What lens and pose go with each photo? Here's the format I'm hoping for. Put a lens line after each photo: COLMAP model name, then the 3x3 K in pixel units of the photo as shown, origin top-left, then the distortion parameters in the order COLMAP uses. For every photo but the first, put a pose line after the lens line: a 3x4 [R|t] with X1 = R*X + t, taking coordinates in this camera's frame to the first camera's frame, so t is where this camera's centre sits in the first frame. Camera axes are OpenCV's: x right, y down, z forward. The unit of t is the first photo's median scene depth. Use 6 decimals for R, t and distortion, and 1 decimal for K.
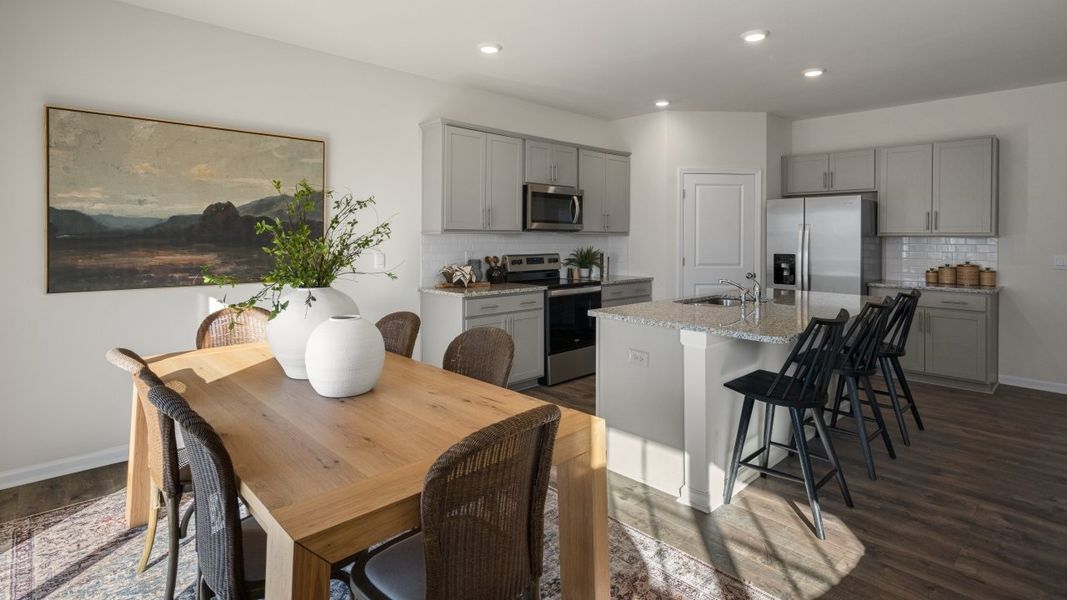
lens RADIAL K [[523.6, 0, 530.6], [0, 523.6, 241.2], [0, 0, 1]] dist [-0.003033, 0.000114]
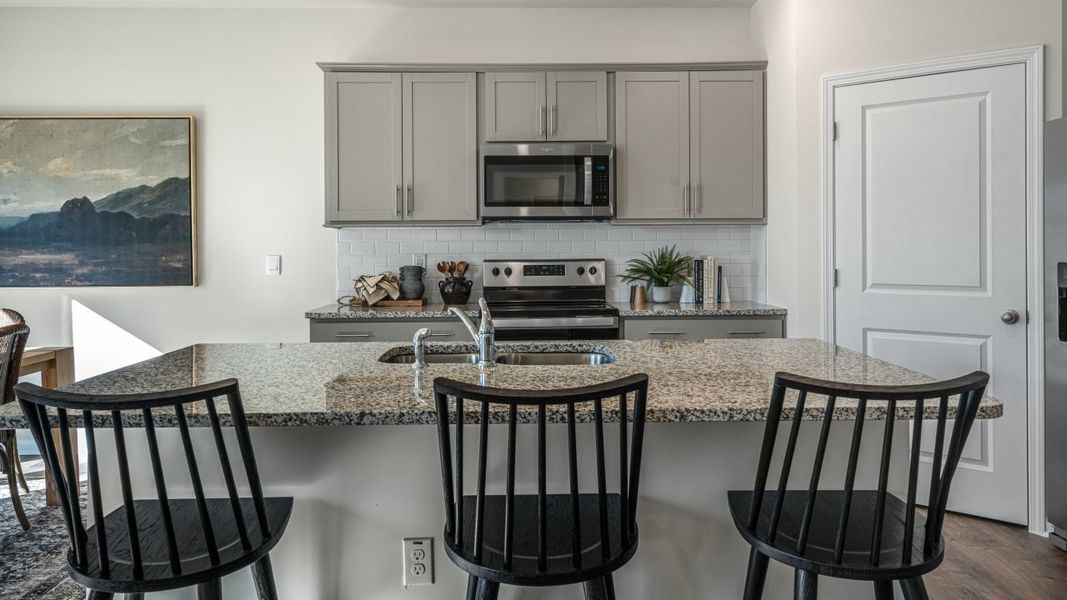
lens RADIAL K [[757.5, 0, 549.4], [0, 757.5, 239.9], [0, 0, 1]] dist [0.007775, -0.000799]
pose [[0.741064, -0.012852, -0.671311, 0.895852], [0.004848, 0.999893, -0.013791, 0.022008], [0.671416, 0.006965, 0.741048, 0.546911]]
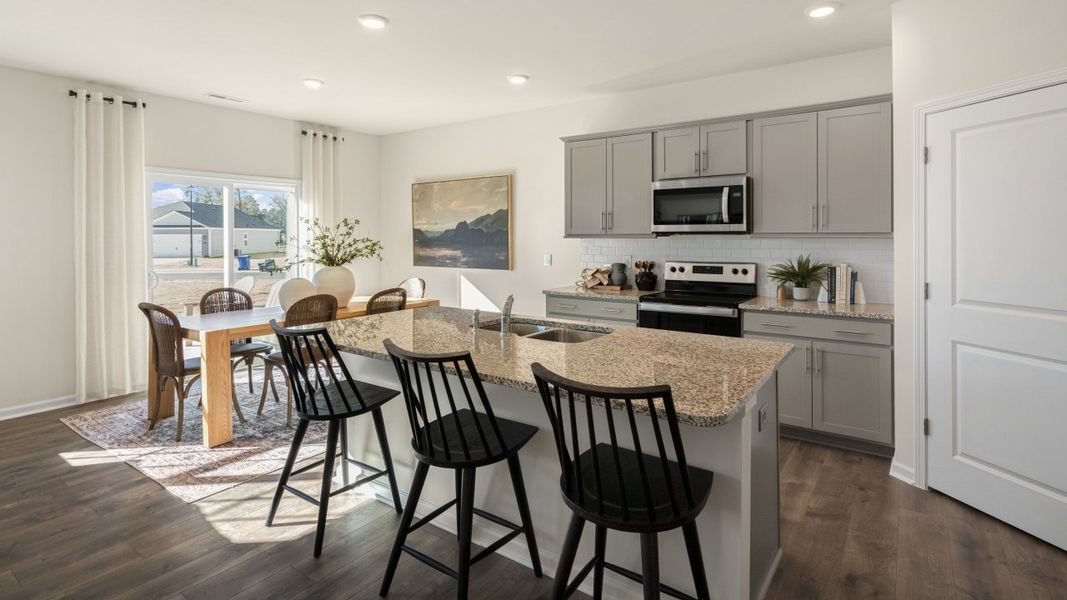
lens RADIAL K [[523.6, 0, 539.0], [0, 523.6, 225.9], [0, 0, 1]] dist [-0.003033, 0.000114]
pose [[0.198253, -0.024925, -0.979834, 1.143035], [-0.003798, 0.999650, -0.026197, -0.013370], [0.980144, 0.008915, 0.198089, 0.874750]]
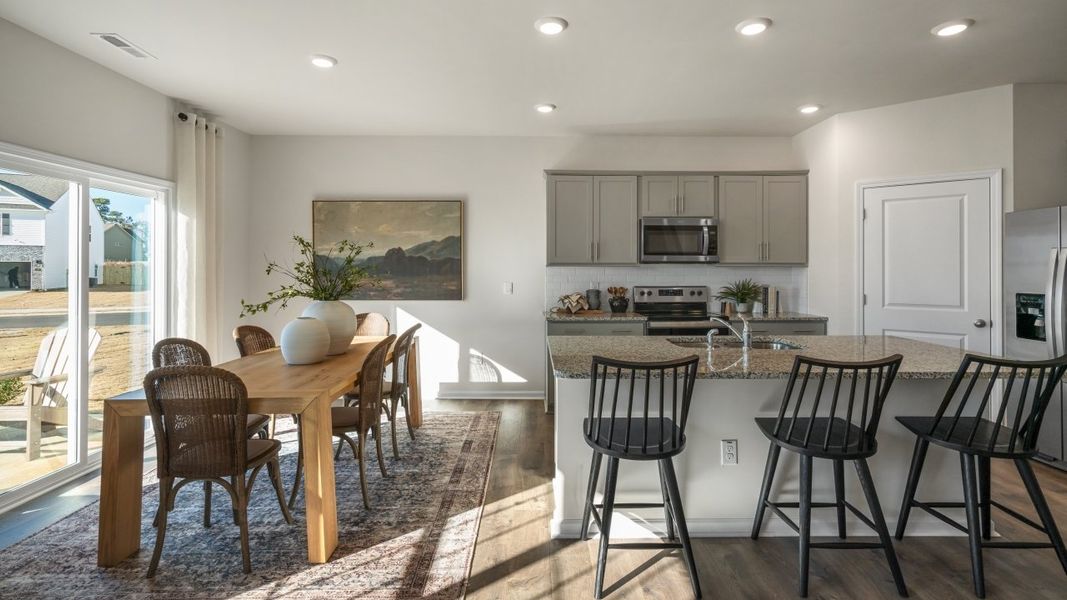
lens RADIAL K [[501.7, 0, 539.0], [0, 501.7, 263.7], [0, 0, 1]] dist [-0.011200, 0.002766]
pose [[0.734137, -0.010690, -0.678918, 0.717853], [-0.002713, 0.999822, -0.018677, 0.000266], [0.678996, 0.015553, 0.733977, 0.185308]]
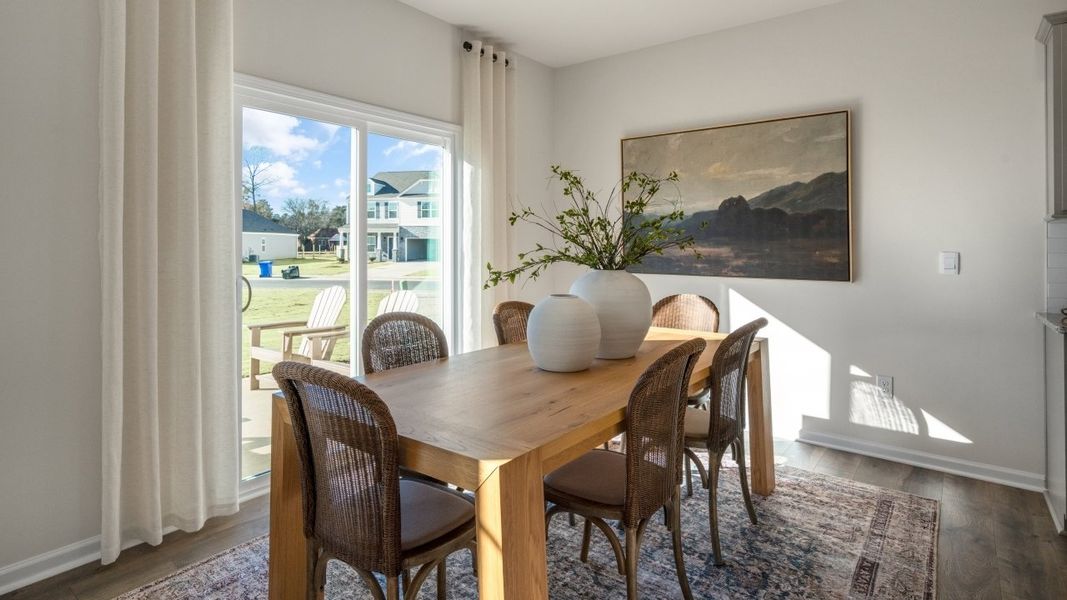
lens RADIAL K [[552.7, 0, 532.6], [0, 552.7, 234.6], [0, 0, 1]] dist [-0.003495, 0.000866]
pose [[0.152303, -0.022700, -0.988073, 0.403359], [-0.011523, 0.999627, -0.024742, 0.029884], [0.988267, 0.015153, 0.151985, 0.432315]]
